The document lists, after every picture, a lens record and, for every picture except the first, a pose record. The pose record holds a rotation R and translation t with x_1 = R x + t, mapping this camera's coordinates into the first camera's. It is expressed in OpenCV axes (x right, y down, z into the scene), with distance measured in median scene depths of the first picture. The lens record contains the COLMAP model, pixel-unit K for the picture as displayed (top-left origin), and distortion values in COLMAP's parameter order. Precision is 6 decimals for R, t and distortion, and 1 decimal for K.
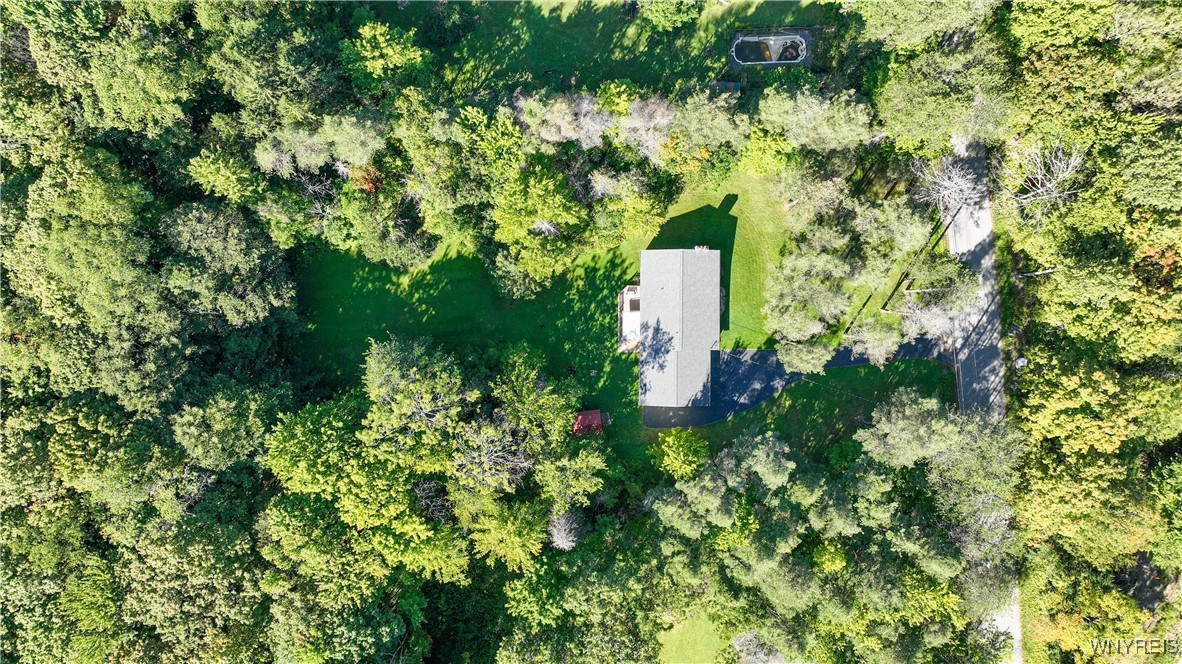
lens RADIAL K [[835.9, 0, 598.7], [0, 835.9, 312.4], [0, 0, 1]] dist [0.006284, 0.001906]
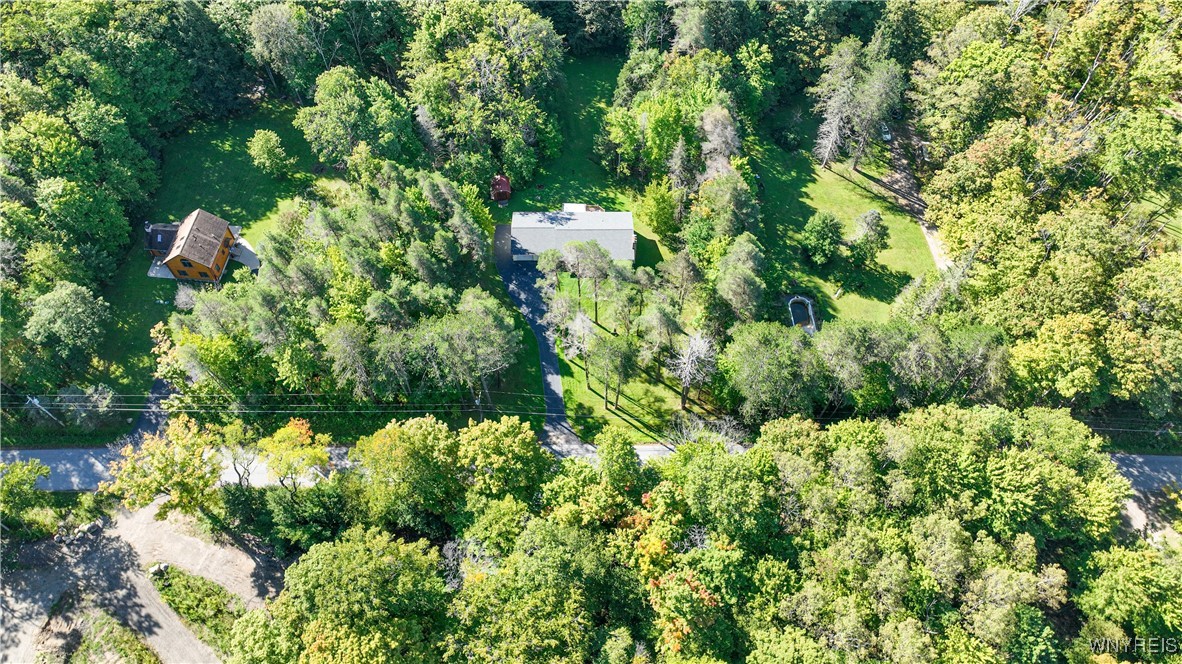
lens RADIAL K [[835.9, 0, 587.6], [0, 835.9, 333.7], [0, 0, 1]] dist [0.006284, 0.001906]
pose [[0.012400, 0.832649, -0.553662, 0.909603], [-0.999681, -0.001859, -0.025184, 0.023732], [-0.021998, 0.553798, 0.832361, 0.017719]]
